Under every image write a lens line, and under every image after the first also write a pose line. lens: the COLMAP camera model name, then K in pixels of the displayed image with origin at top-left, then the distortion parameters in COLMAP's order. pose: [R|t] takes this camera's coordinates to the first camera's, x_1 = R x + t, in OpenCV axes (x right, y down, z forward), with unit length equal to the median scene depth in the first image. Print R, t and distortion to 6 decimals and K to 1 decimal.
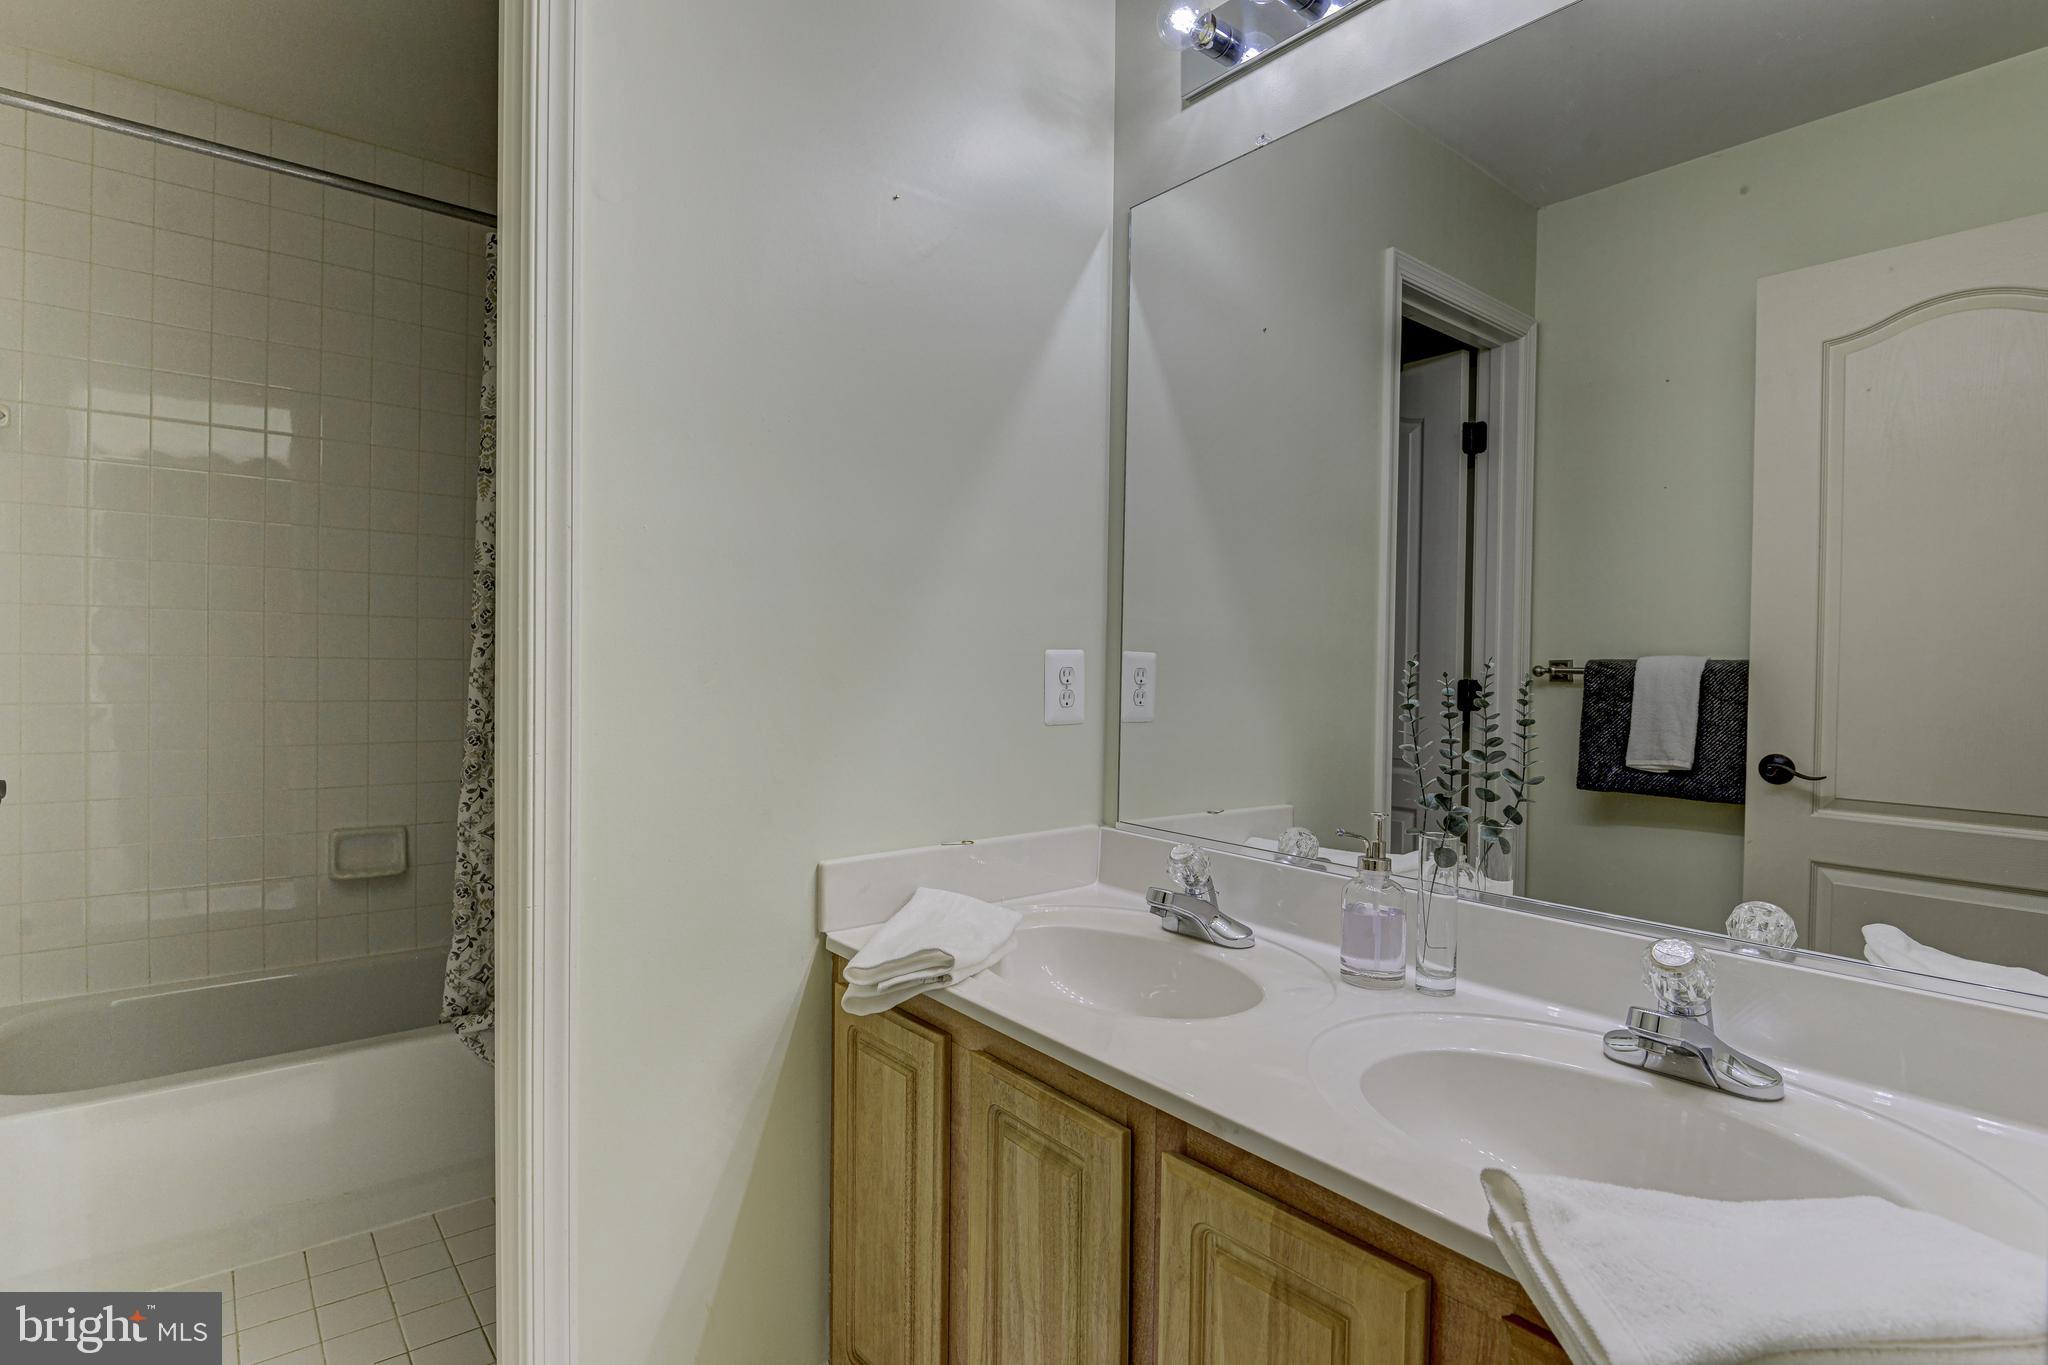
lens RADIAL K [[1049.3, 0, 1018.5], [0, 1049.3, 693.0], [0, 0, 1]] dist [-0.003670, -0.001597]
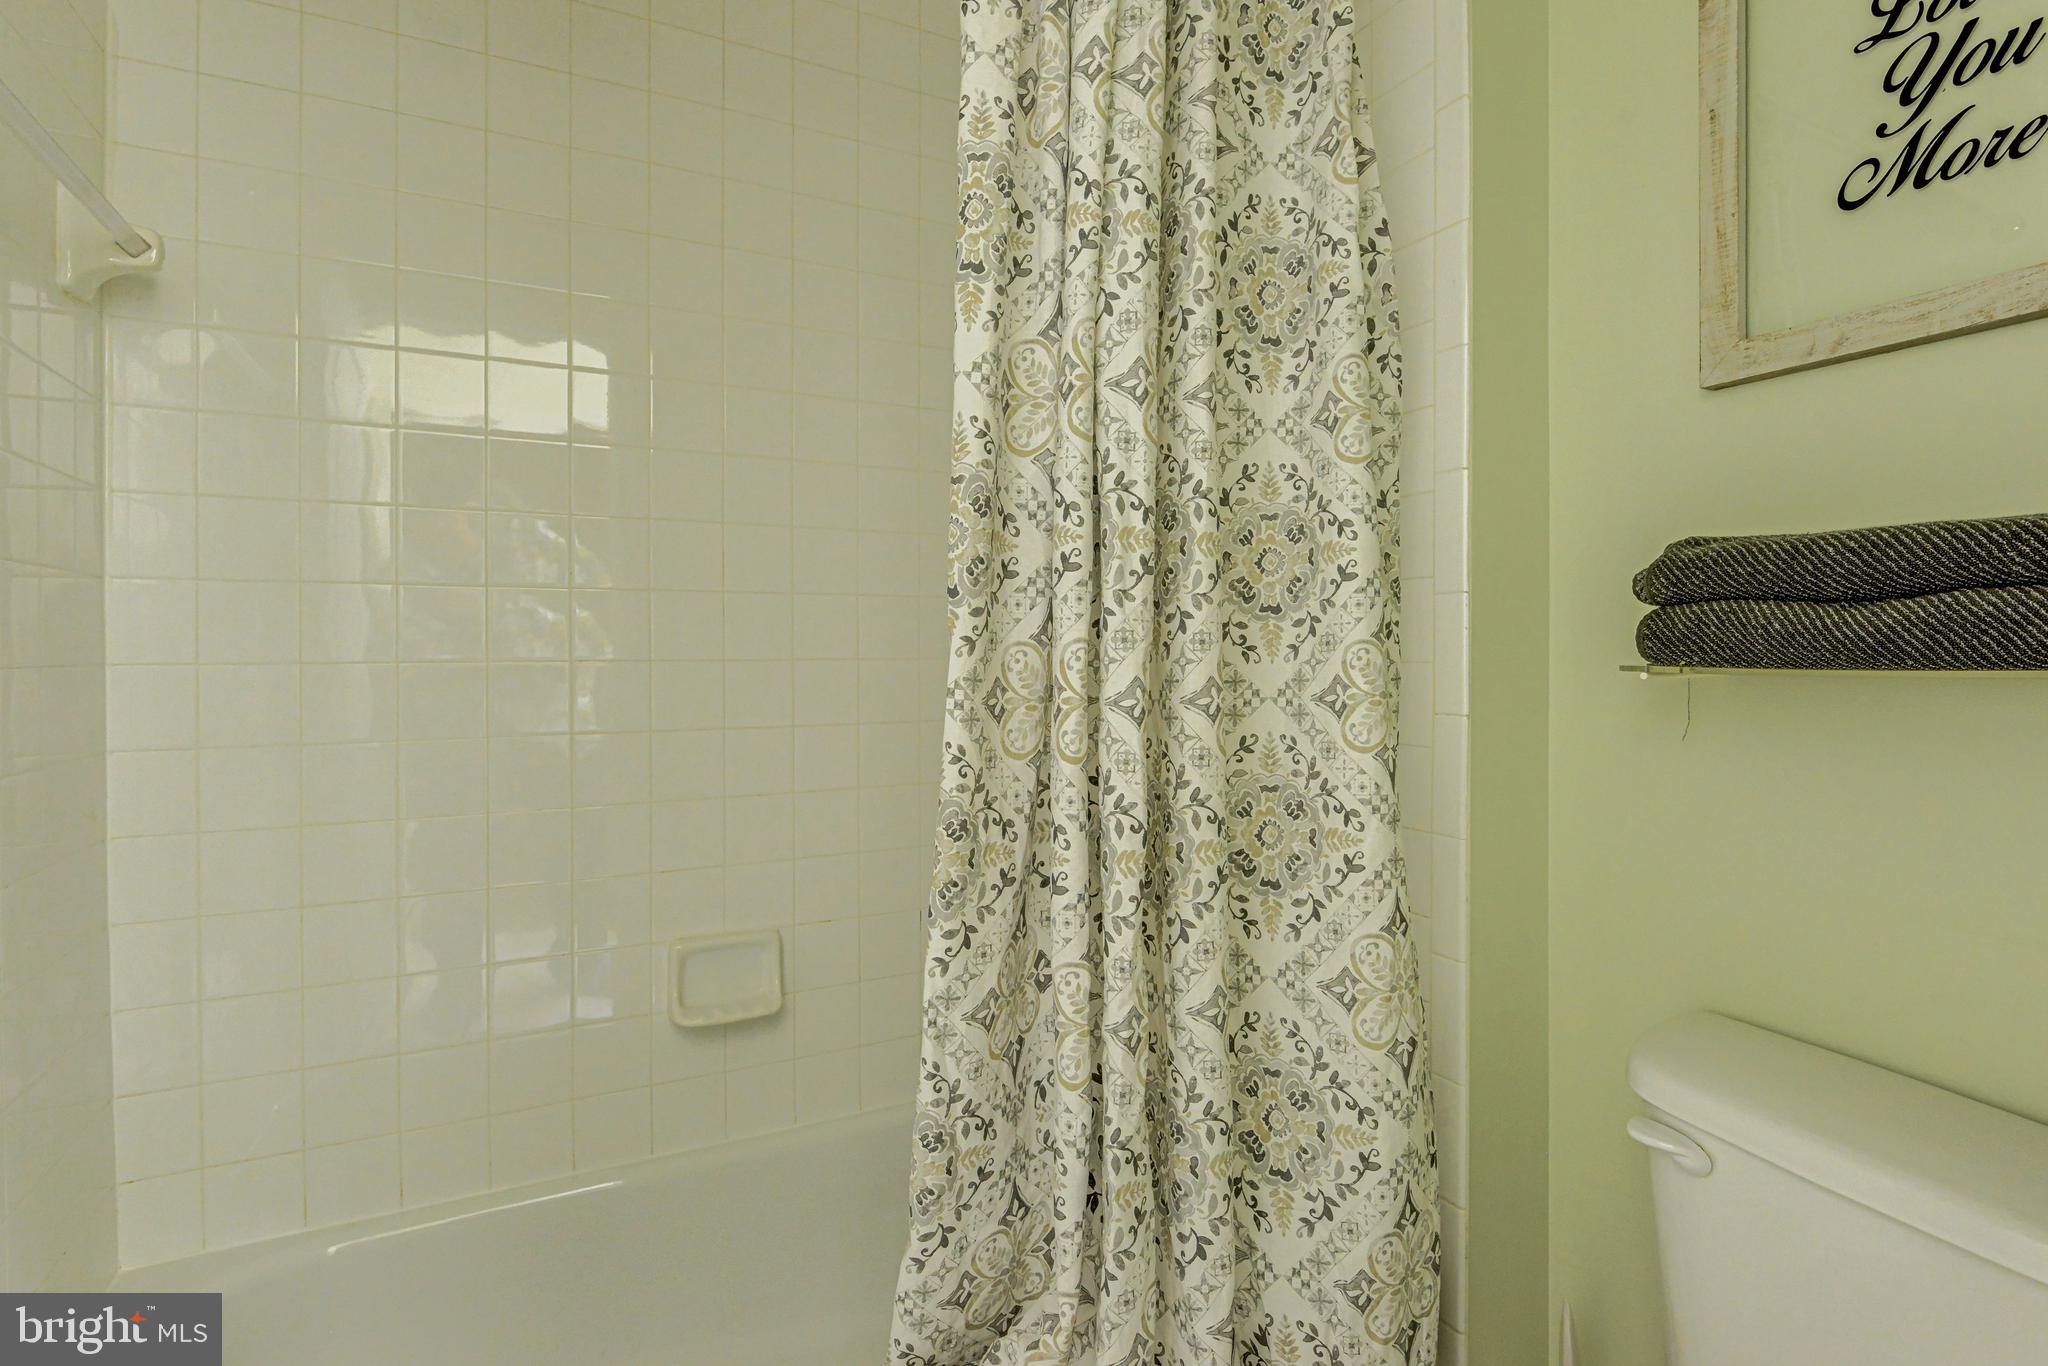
lens RADIAL K [[984.5, 0, 1028.9], [0, 984.5, 662.1], [0, 0, 1]] dist [-0.000328, -0.000129]
pose [[0.979536, -0.012391, -0.200887, -0.391943], [0.010958, 0.999906, -0.008243, -0.027290], [0.200970, 0.005873, 0.979580, 0.560301]]
